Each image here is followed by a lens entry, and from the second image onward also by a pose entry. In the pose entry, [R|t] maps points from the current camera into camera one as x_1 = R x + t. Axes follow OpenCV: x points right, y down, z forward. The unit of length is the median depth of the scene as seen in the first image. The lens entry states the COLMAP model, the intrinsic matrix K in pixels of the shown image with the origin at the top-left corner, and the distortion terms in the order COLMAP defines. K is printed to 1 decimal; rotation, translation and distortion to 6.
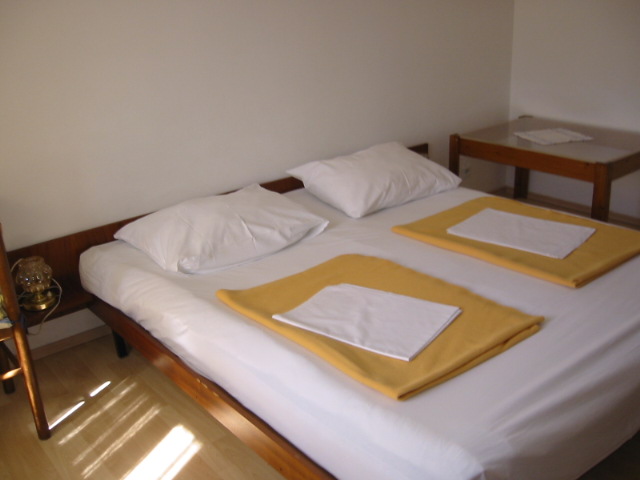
lens RADIAL K [[680.5, 0, 320.0], [0, 680.5, 240.0], [0, 0, 1]] dist [-0.129296, 0.102086]
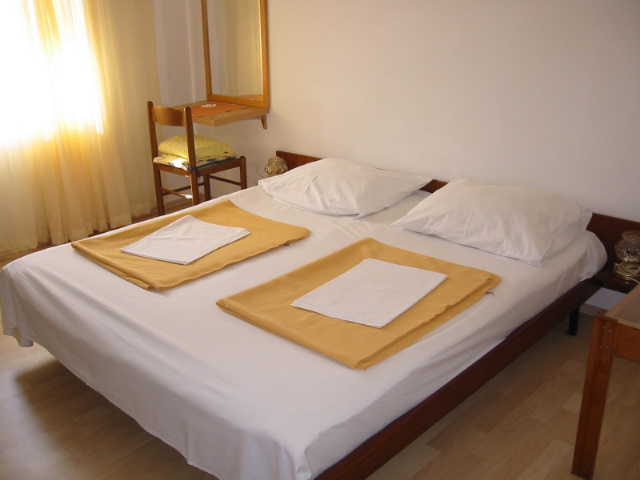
lens RADIAL K [[680.5, 0, 320.0], [0, 680.5, 240.0], [0, 0, 1]] dist [-0.129296, 0.102086]
pose [[0.146248, 0.384654, -0.911402, 1.095290], [-0.340869, 0.884481, 0.318594, -0.337093], [0.928666, 0.264075, 0.260470, 0.701382]]
